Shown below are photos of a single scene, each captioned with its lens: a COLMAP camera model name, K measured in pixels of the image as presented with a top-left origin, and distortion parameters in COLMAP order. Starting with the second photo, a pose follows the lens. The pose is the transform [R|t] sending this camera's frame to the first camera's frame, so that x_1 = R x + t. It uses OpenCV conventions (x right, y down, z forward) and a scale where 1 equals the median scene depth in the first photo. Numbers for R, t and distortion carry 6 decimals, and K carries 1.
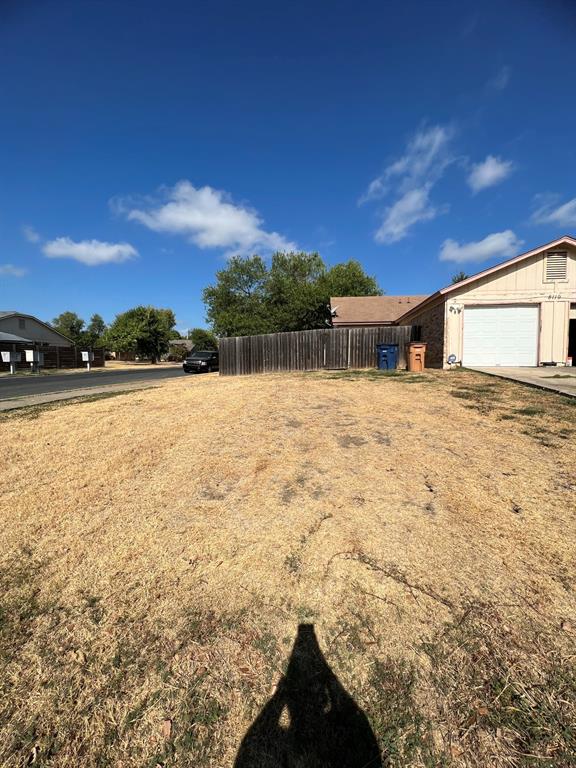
lens RADIAL K [[306.6, 0, 289.2], [0, 306.6, 382.9], [0, 0, 1]] dist [-0.001689, 0.000518]
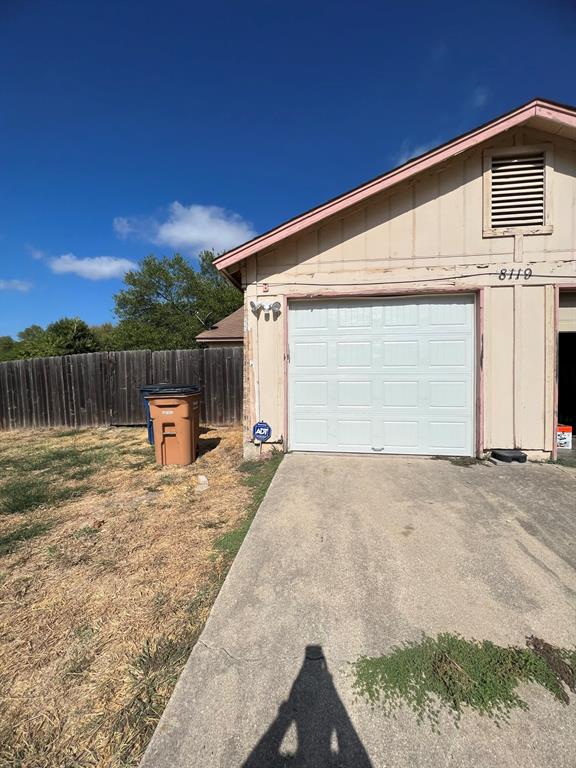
lens RADIAL K [[303.0, 0, 285.5], [0, 303.0, 381.6], [0, 0, 1]] dist [0.002322, 0.000179]
pose [[0.999857, 0.000373, -0.016900, 0.575258], [-0.001119, 0.999026, -0.044106, -0.129102], [0.016867, 0.044119, 0.998884, 0.613398]]
